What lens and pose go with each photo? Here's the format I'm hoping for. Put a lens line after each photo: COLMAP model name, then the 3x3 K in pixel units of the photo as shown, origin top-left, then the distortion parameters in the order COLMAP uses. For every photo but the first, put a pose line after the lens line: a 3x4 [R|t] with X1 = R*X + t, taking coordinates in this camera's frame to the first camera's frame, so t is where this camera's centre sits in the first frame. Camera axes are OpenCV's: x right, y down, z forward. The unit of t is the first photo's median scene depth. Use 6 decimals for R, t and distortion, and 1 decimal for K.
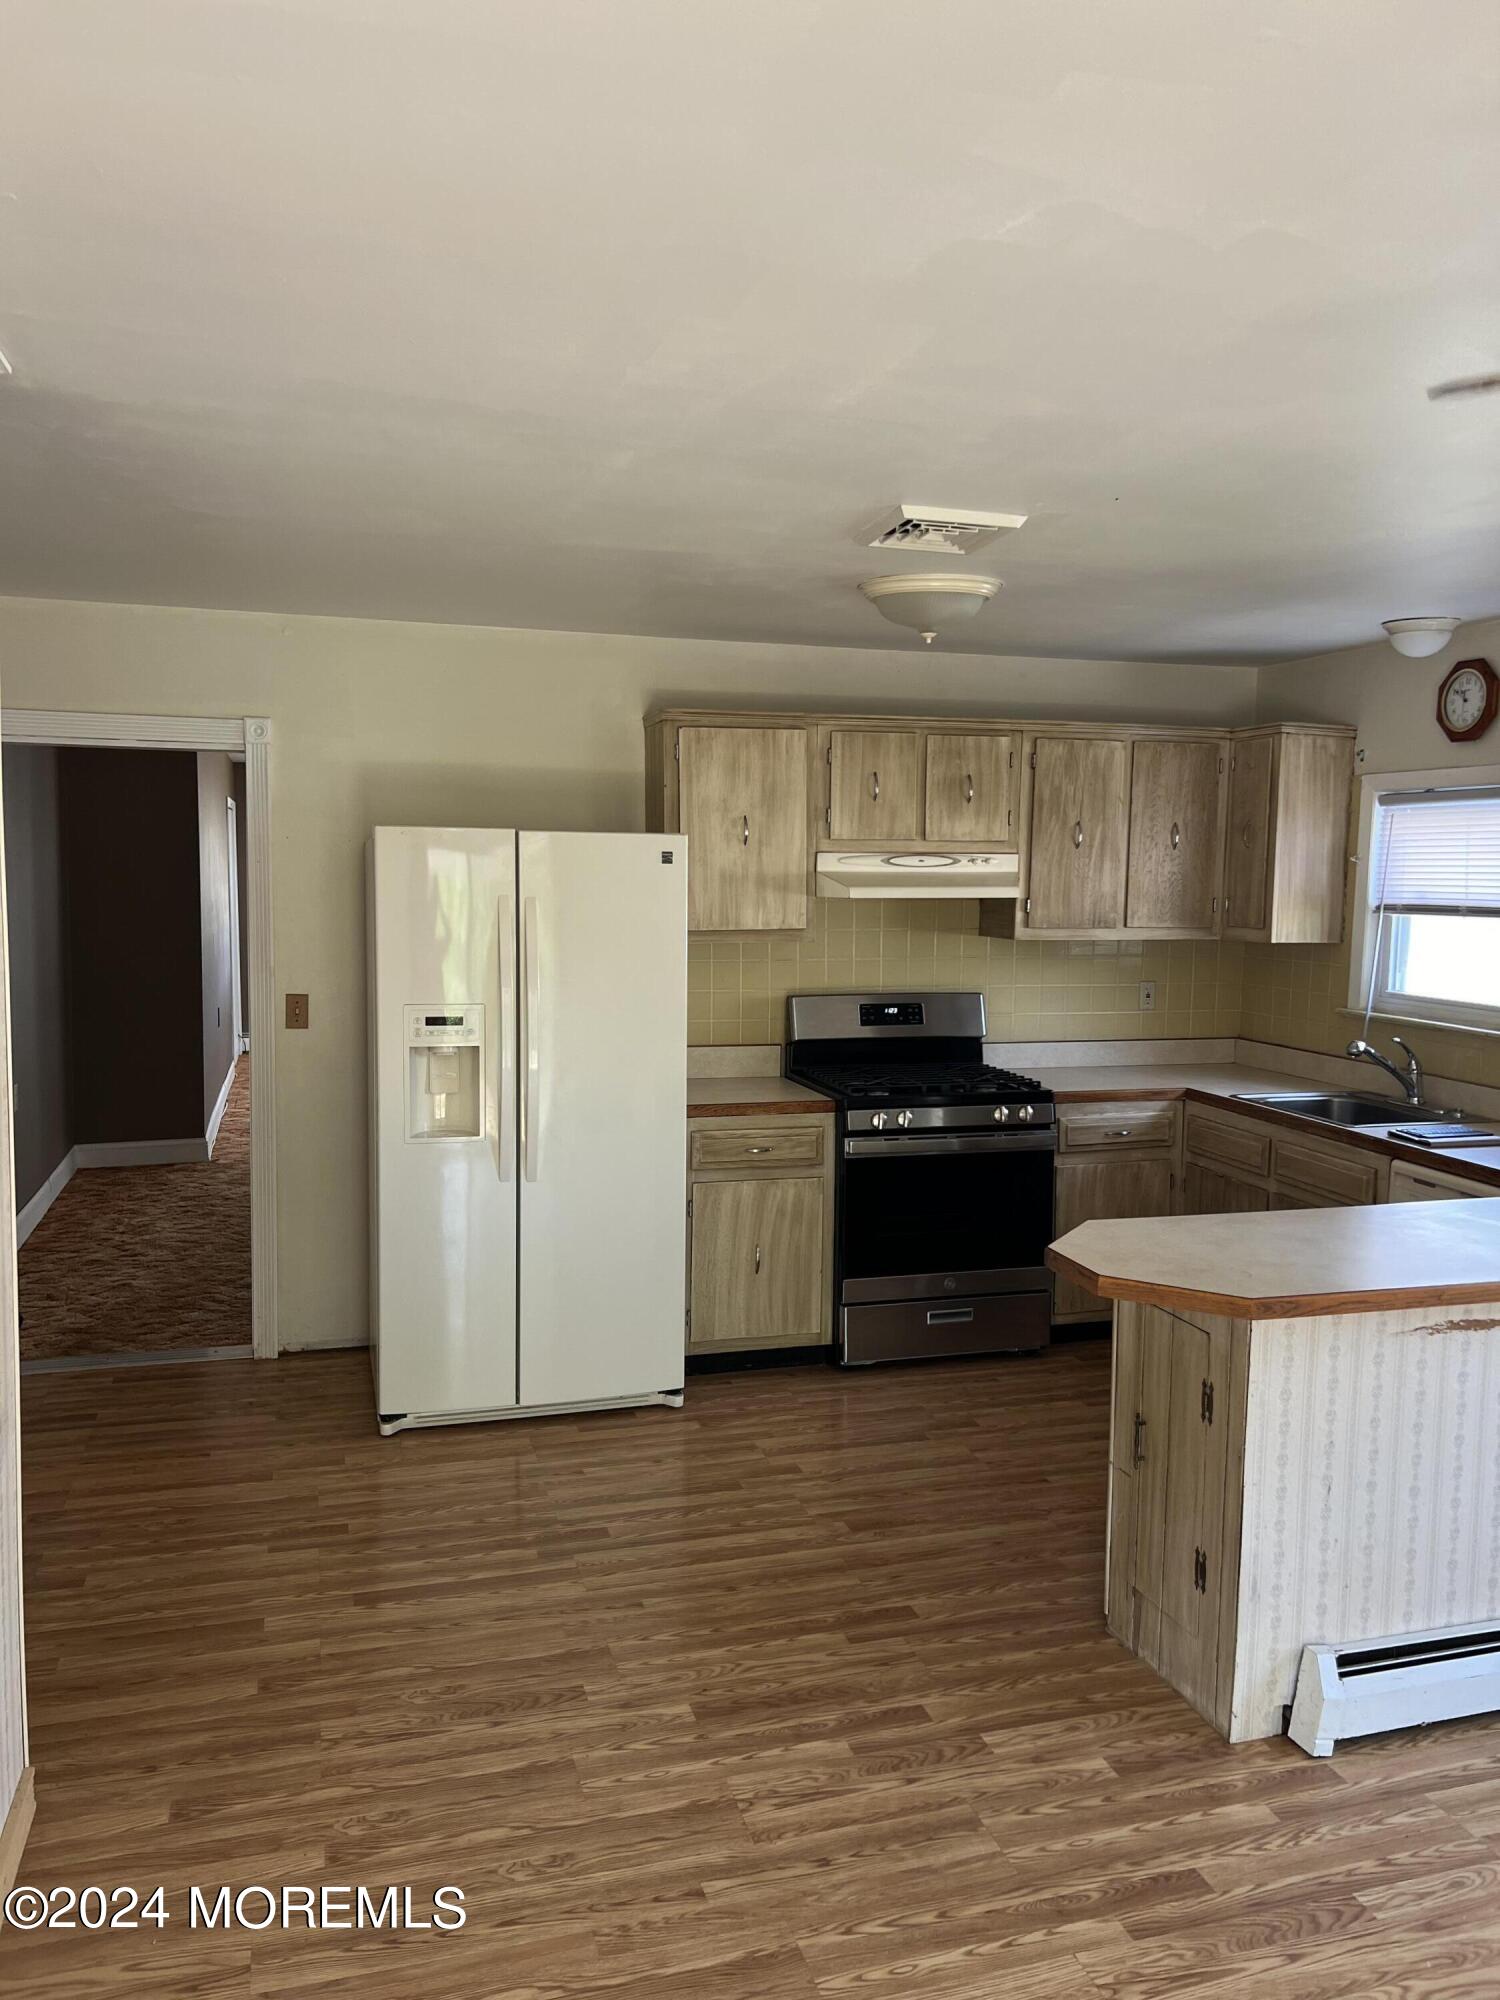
lens RADIAL K [[1507.3, 0, 760.7], [0, 1507.3, 1016.2], [0, 0, 1]] dist [0.056448, -0.067645]
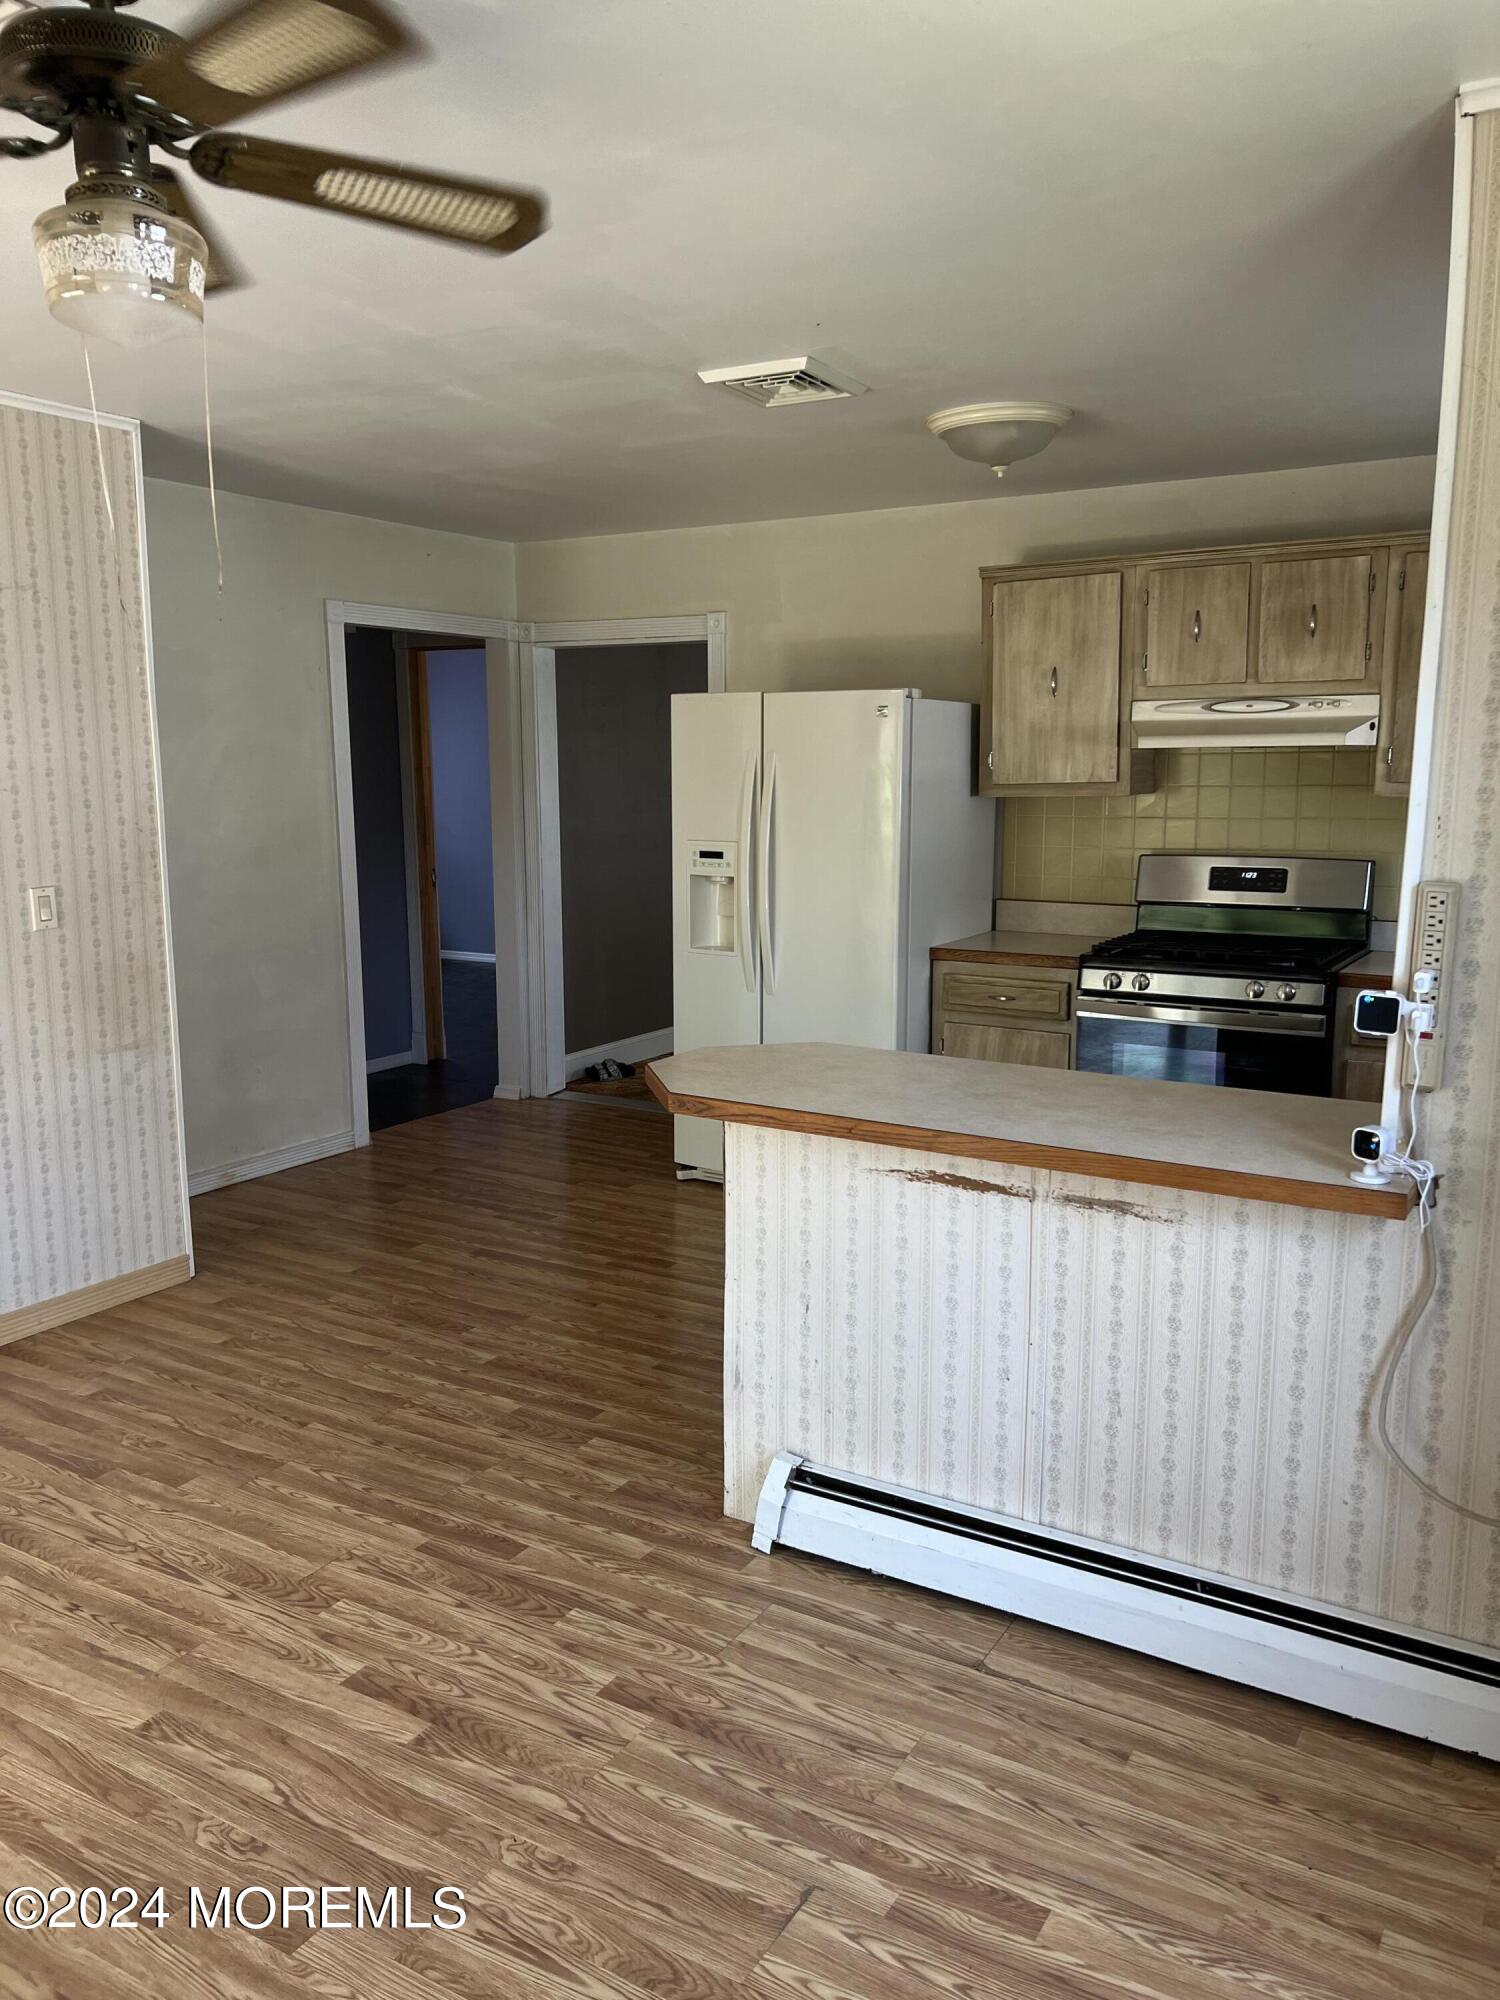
lens RADIAL K [[1507.3, 0, 759.6], [0, 1507.3, 1012.3], [0, 0, 1]] dist [0.056448, -0.067645]
pose [[0.672341, 0.109287, -0.732130, 0.708799], [-0.061571, 0.993871, 0.091815, 0.016260], [0.737677, -0.016652, 0.674949, 0.199594]]
